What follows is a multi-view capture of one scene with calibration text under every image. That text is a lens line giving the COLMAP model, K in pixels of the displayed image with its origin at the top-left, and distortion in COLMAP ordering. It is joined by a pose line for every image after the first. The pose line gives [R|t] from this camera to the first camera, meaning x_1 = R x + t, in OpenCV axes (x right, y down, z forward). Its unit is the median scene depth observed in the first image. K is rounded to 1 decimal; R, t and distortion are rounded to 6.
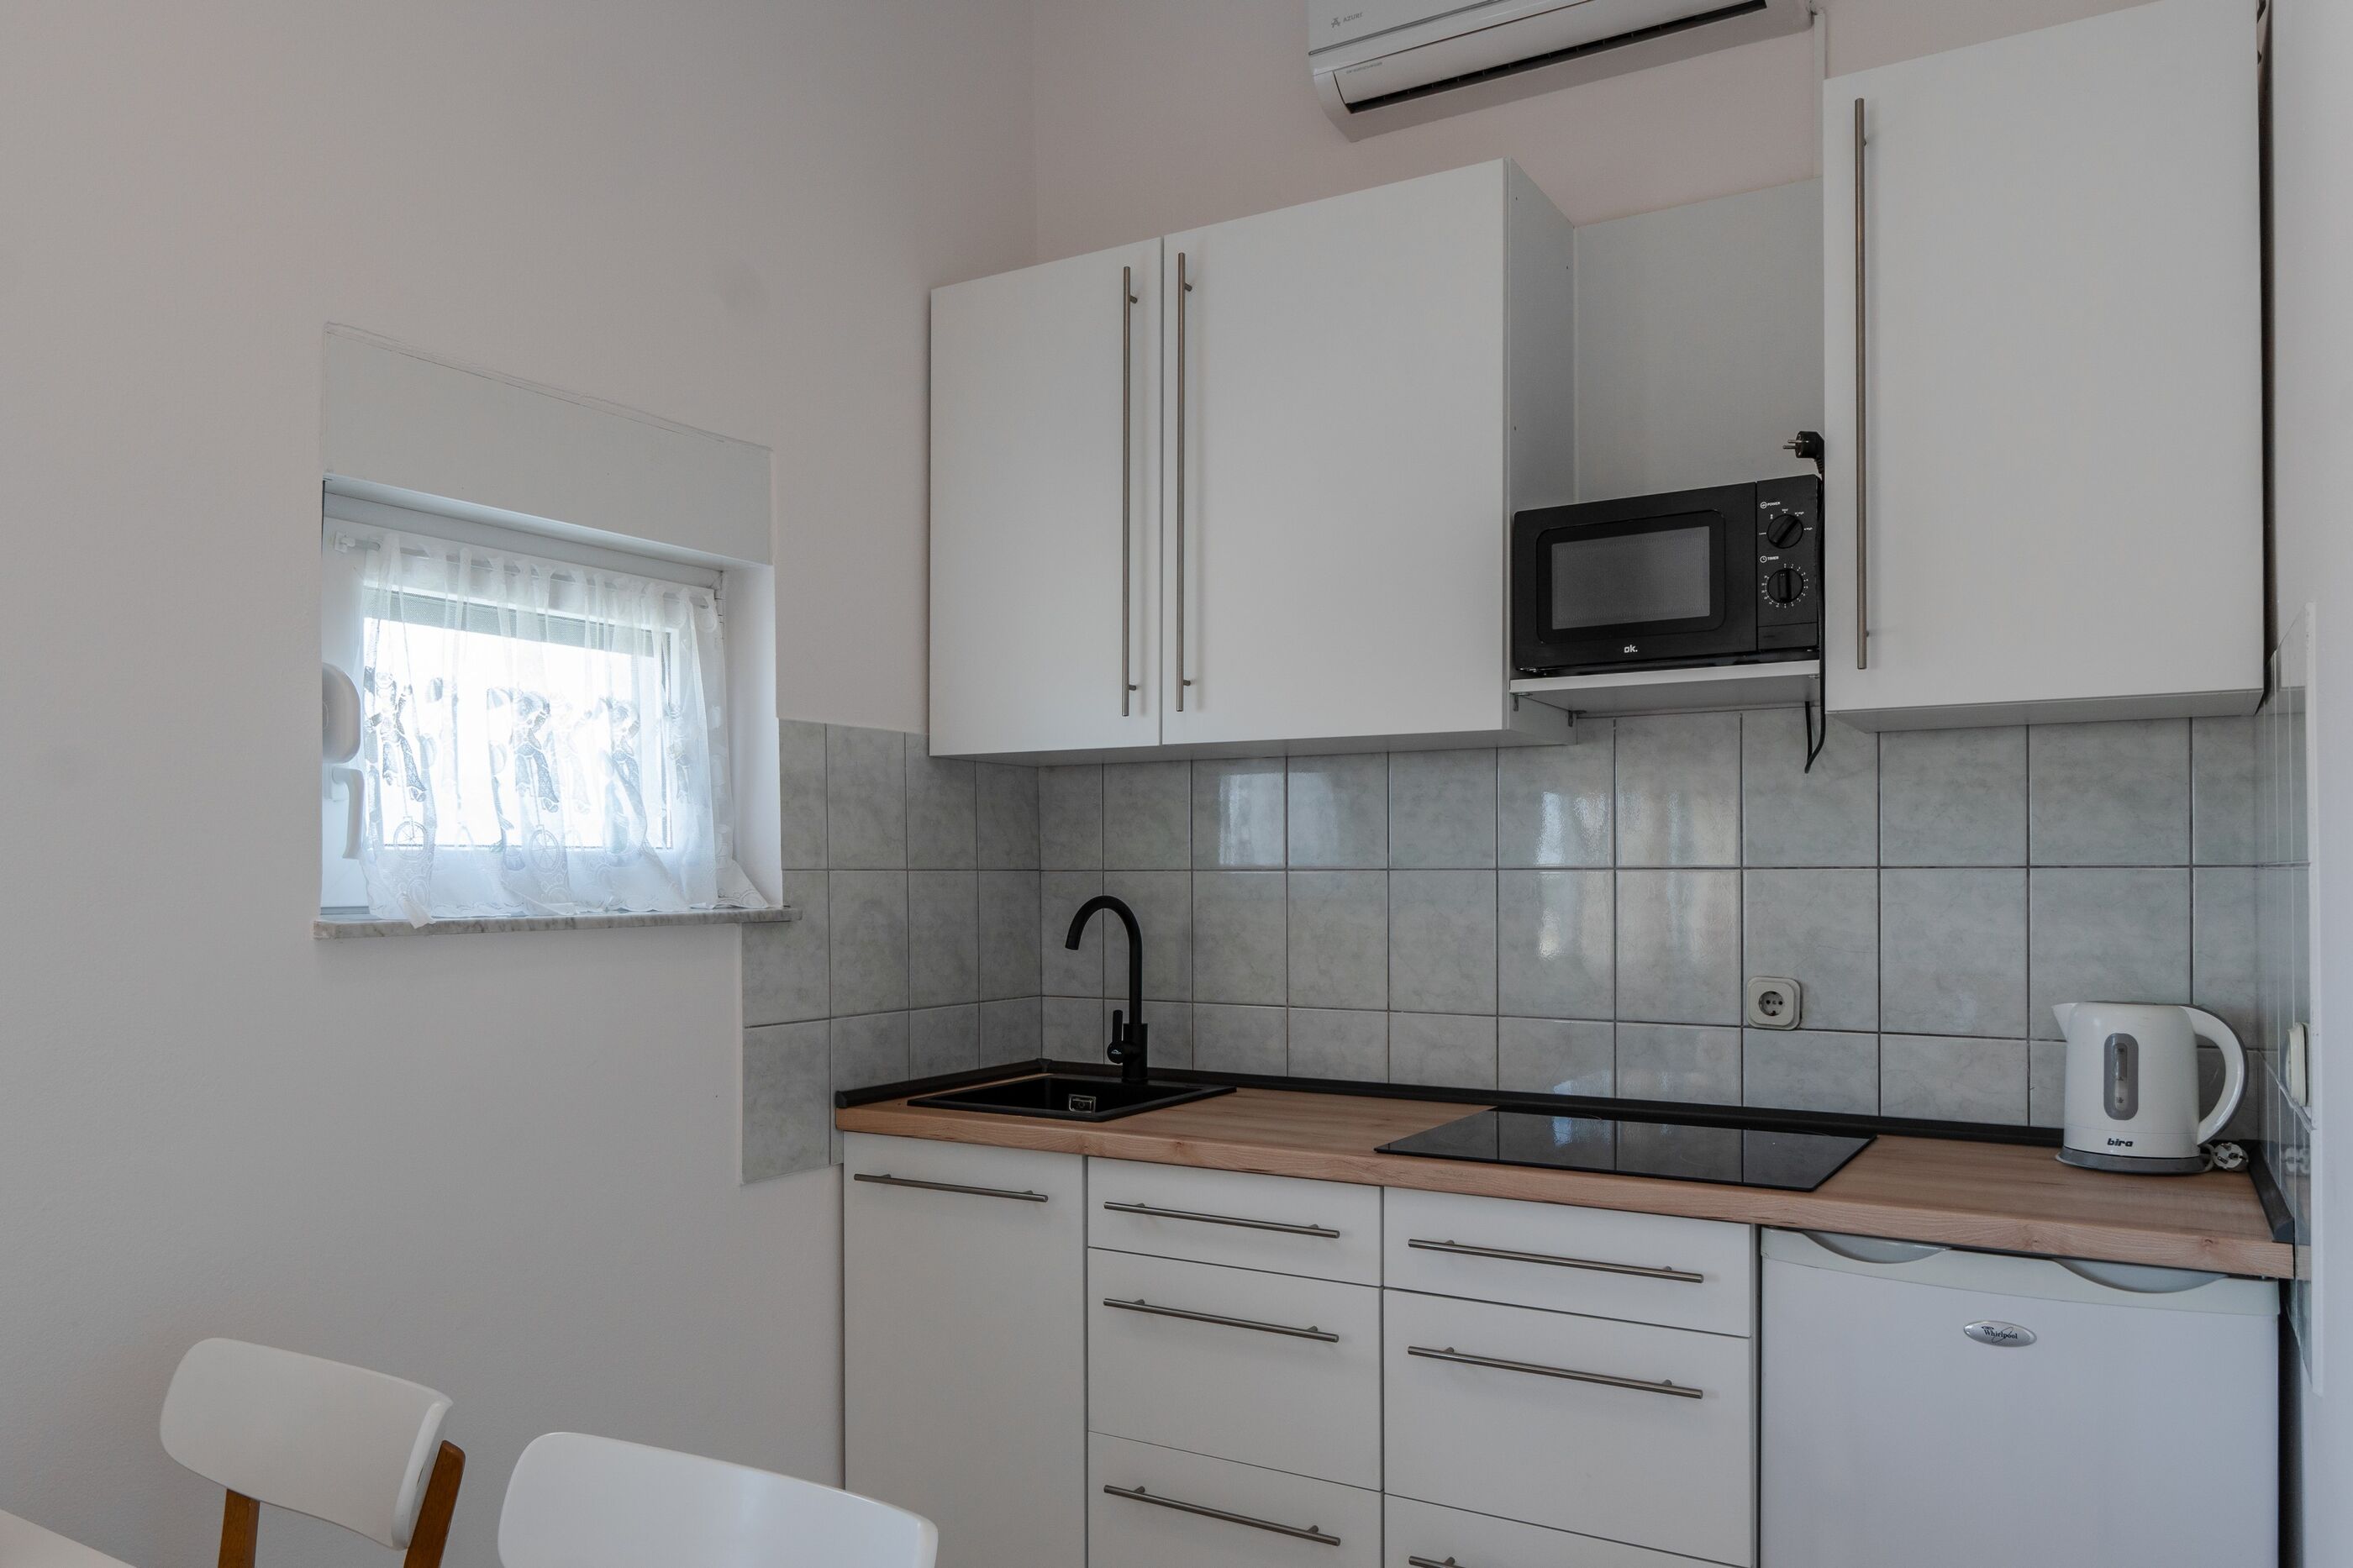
lens RADIAL K [[1673.6, 0, 1185.3], [0, 1673.6, 864.1], [0, 0, 1]] dist [0.003850, -0.007855]
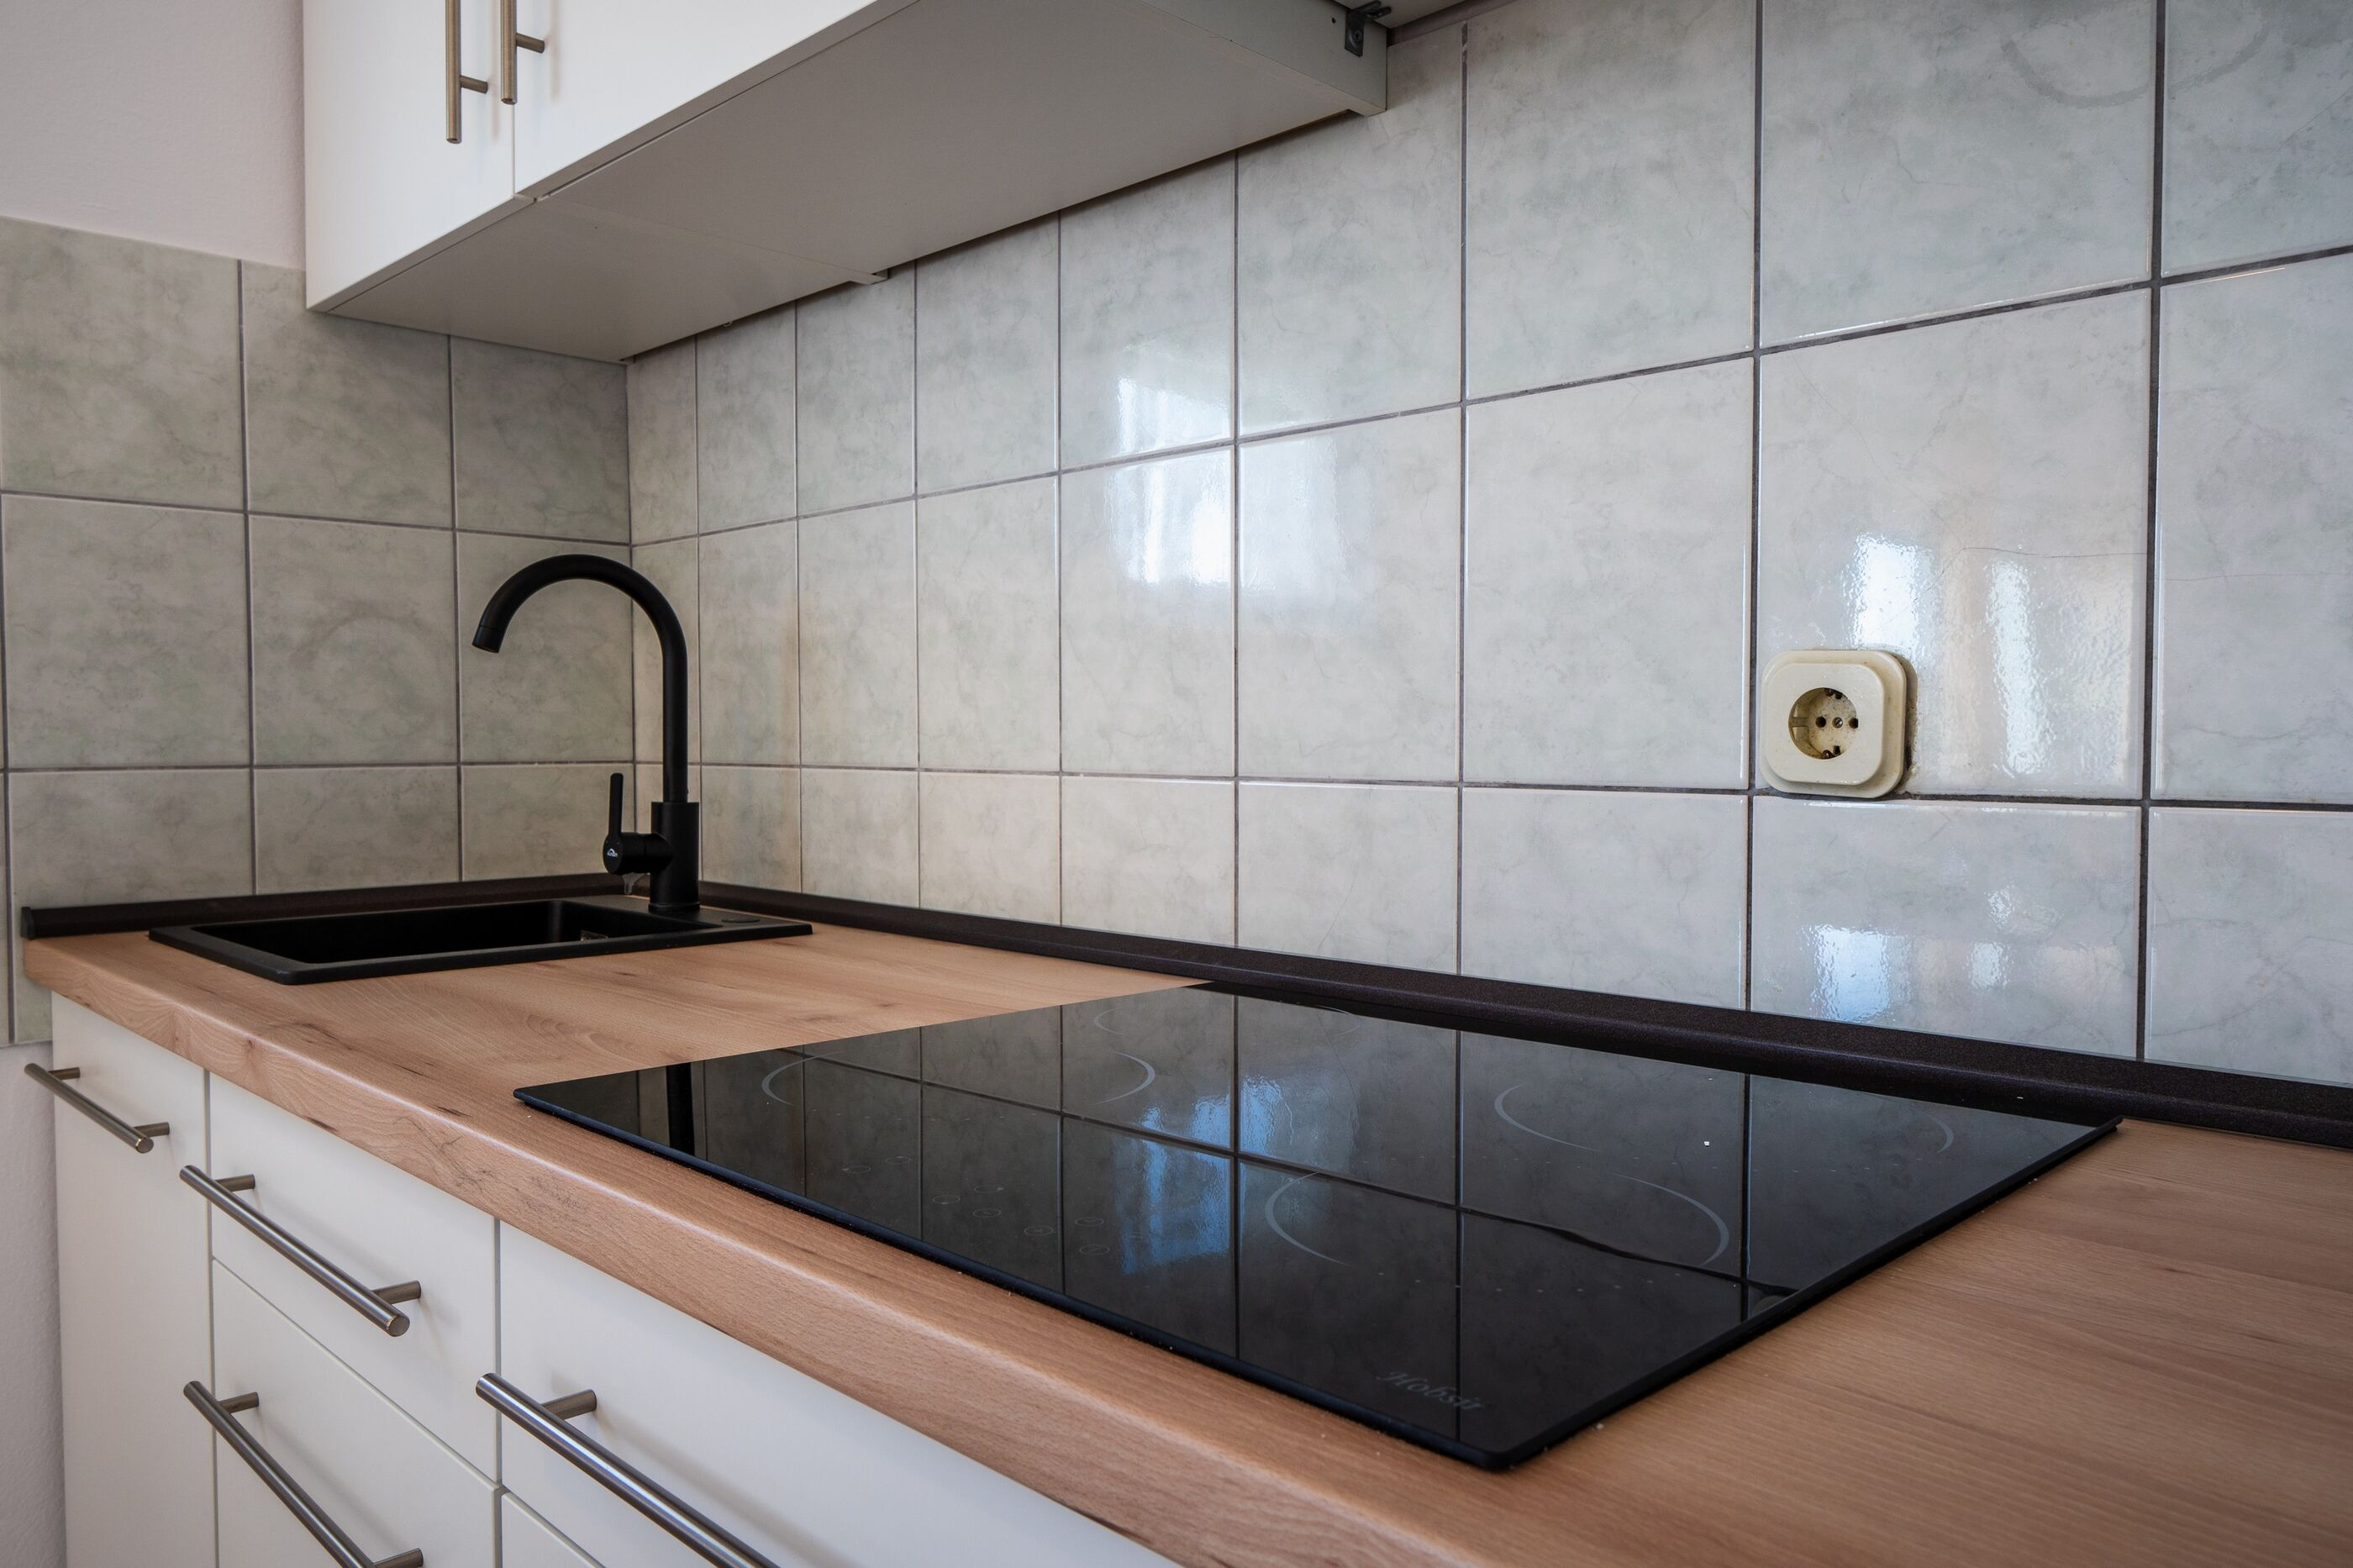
lens RADIAL K [[1673.6, 0, 1151.5], [0, 1673.6, 785.1], [0, 0, 1]] dist [0.003850, -0.007855]
pose [[0.964795, 0.009661, -0.262825, 0.285550], [0.000146, 0.999305, 0.037270, 0.077421], [0.263002, -0.035996, 0.964123, 0.580935]]
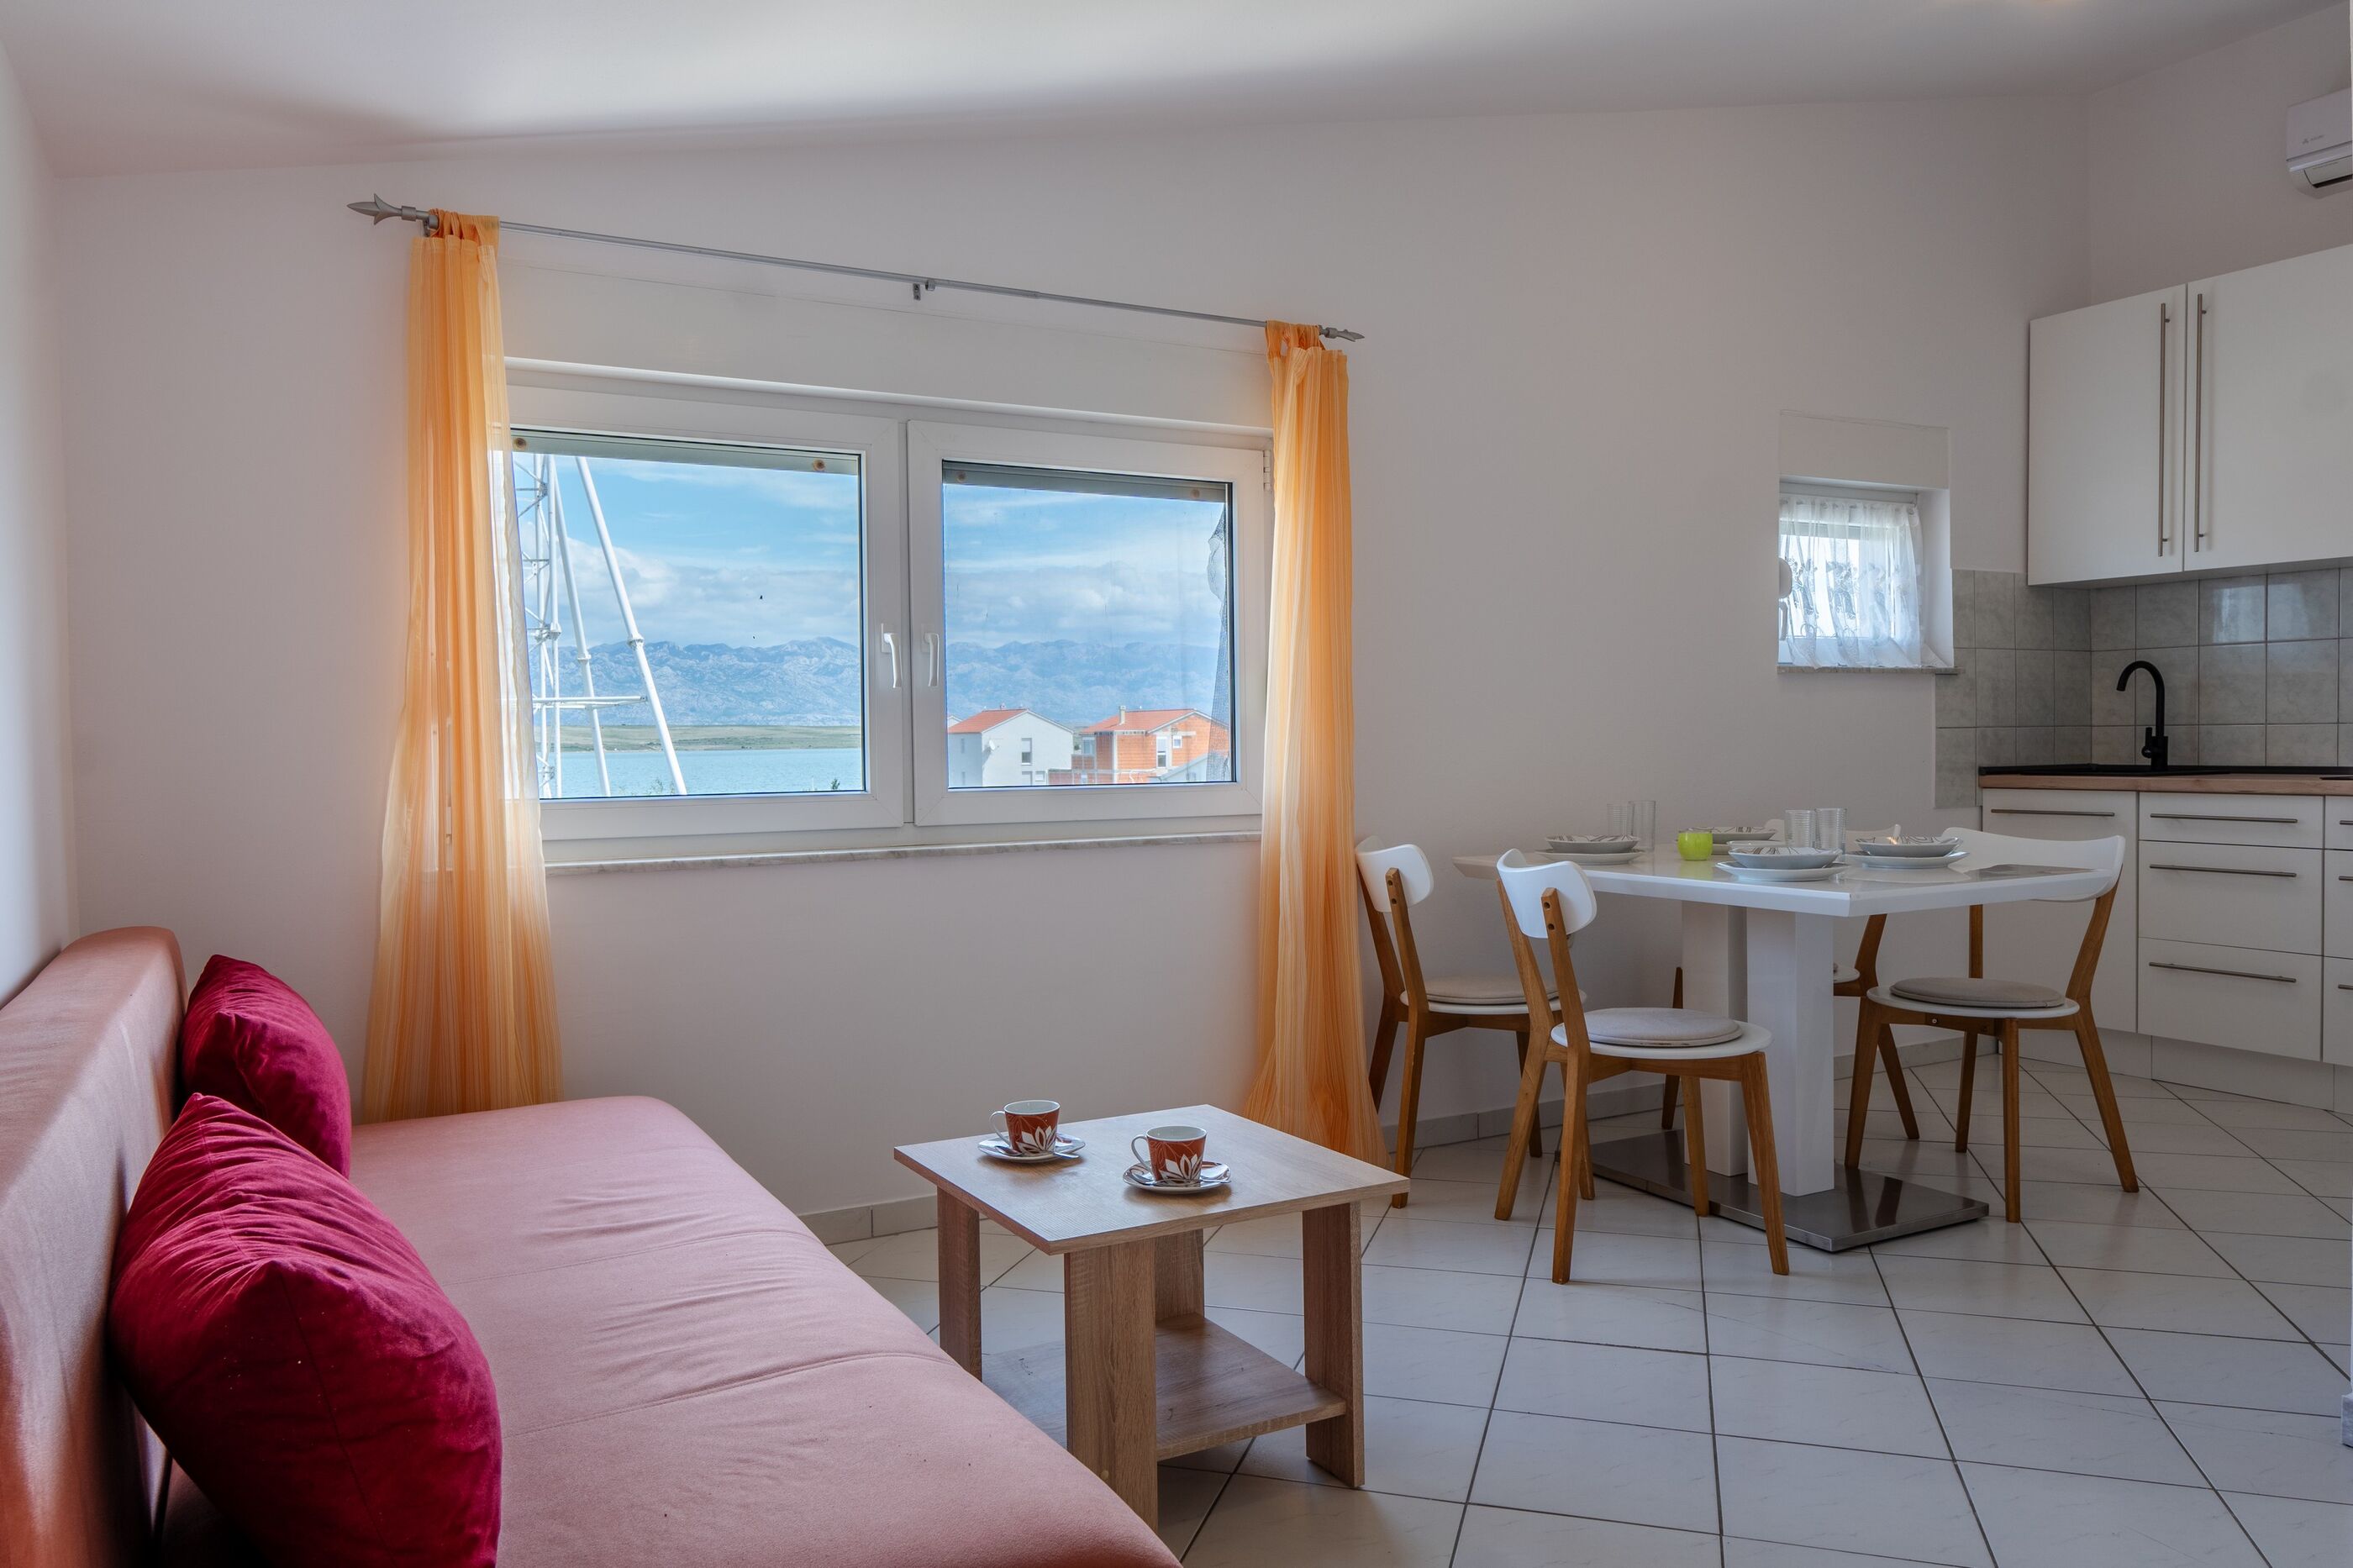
lens RADIAL K [[1673.6, 0, 1210.4], [0, 1673.6, 771.0], [0, 0, 1]] dist [0.003850, -0.007855]
pose [[0.873835, 0.000676, -0.486223, -0.050858], [0.014082, 0.999544, 0.026696, 0.079203], [0.486019, -0.030175, 0.873427, -1.066429]]
